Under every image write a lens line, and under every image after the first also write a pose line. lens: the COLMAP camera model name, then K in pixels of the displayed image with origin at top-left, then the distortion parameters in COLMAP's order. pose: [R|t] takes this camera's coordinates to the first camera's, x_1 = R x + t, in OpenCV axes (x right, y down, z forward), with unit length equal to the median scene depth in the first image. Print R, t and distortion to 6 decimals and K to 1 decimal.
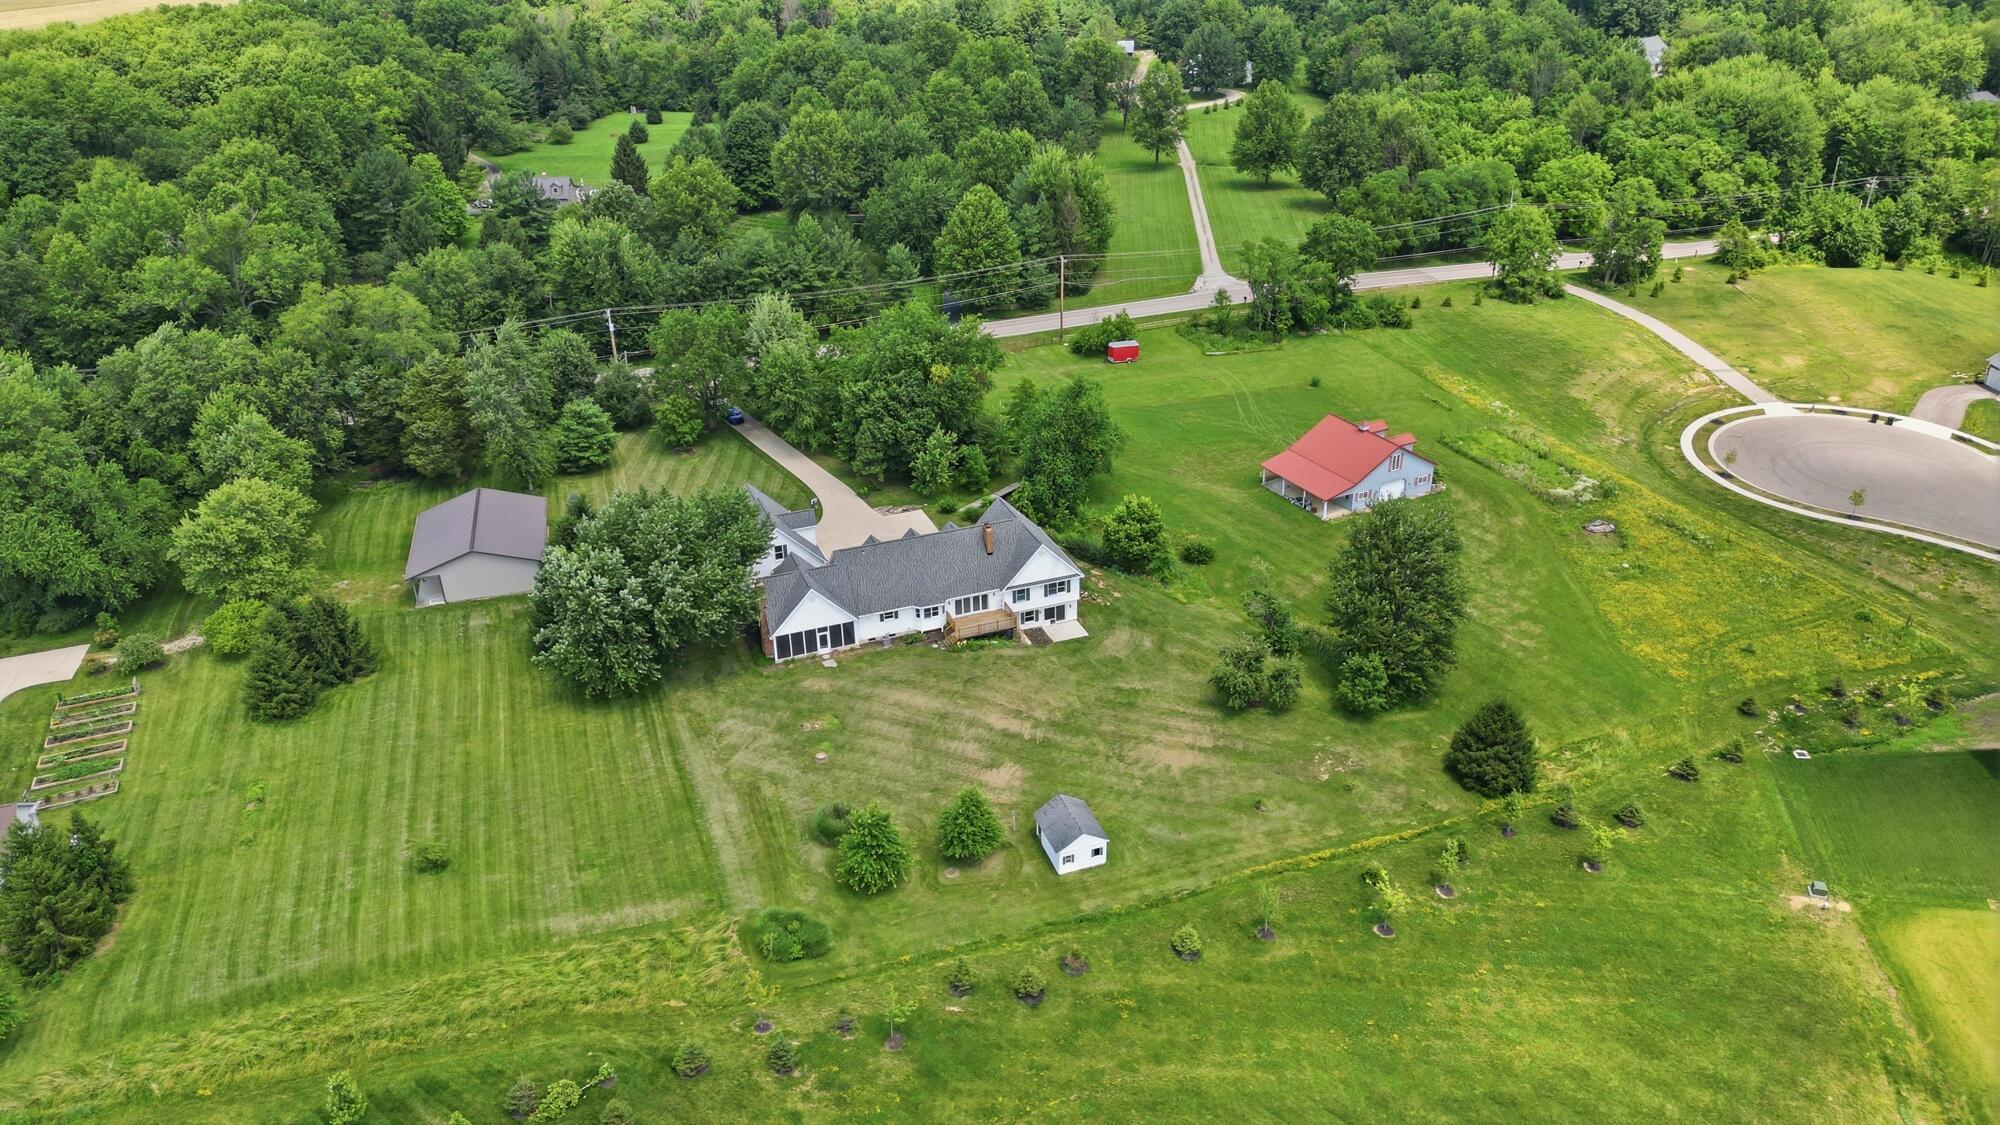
lens RADIAL K [[1392.4, 0, 1000.5], [0, 1392.4, 563.7], [0, 0, 1]] dist [0.009603, -0.001499]
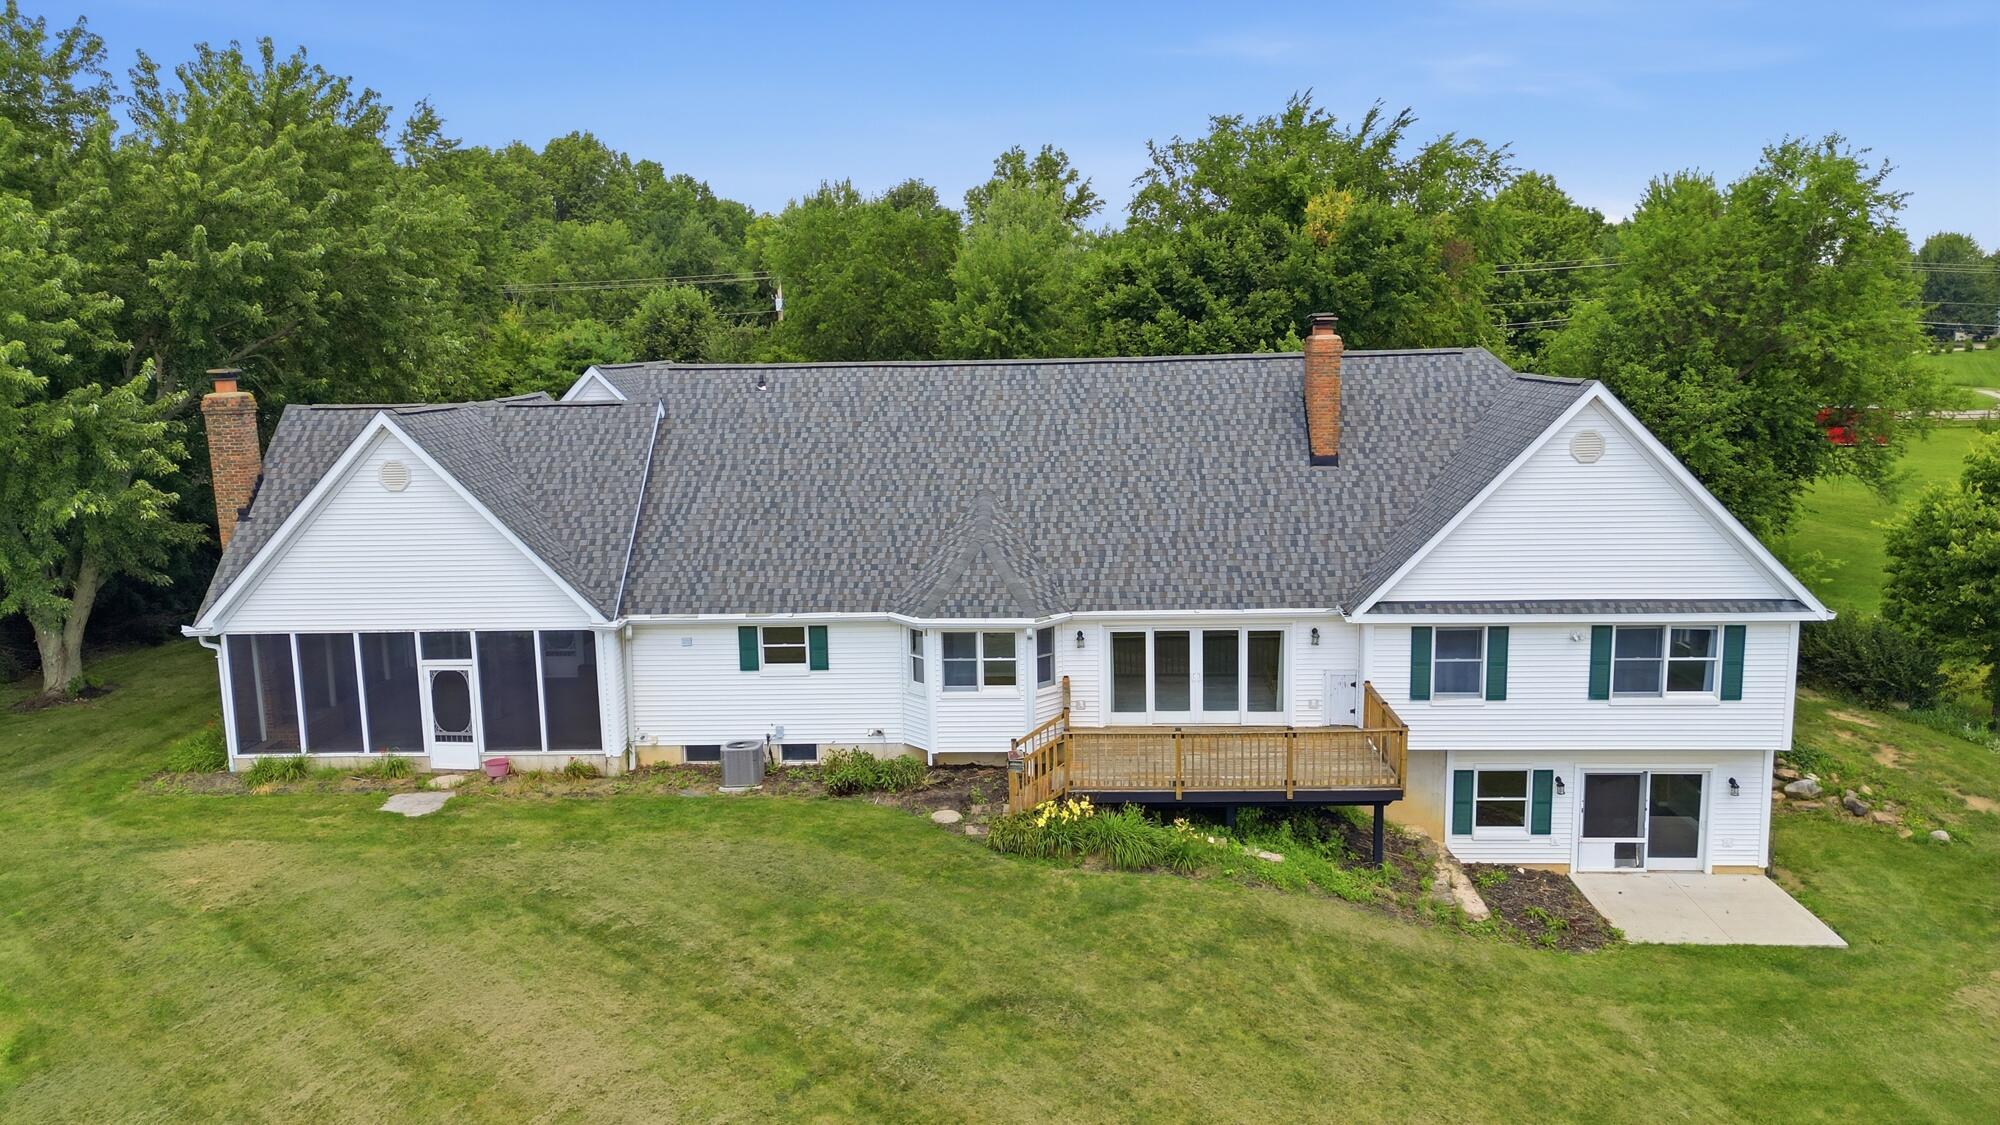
lens RADIAL K [[1392.4, 0, 1003.5], [0, 1392.4, 557.5], [0, 0, 1]] dist [0.009603, -0.001499]
pose [[0.918771, 0.070715, -0.388407, 0.031140], [-0.184920, 0.946313, -0.265135, 0.072958], [0.348805, 0.315423, 0.882521, 0.807751]]
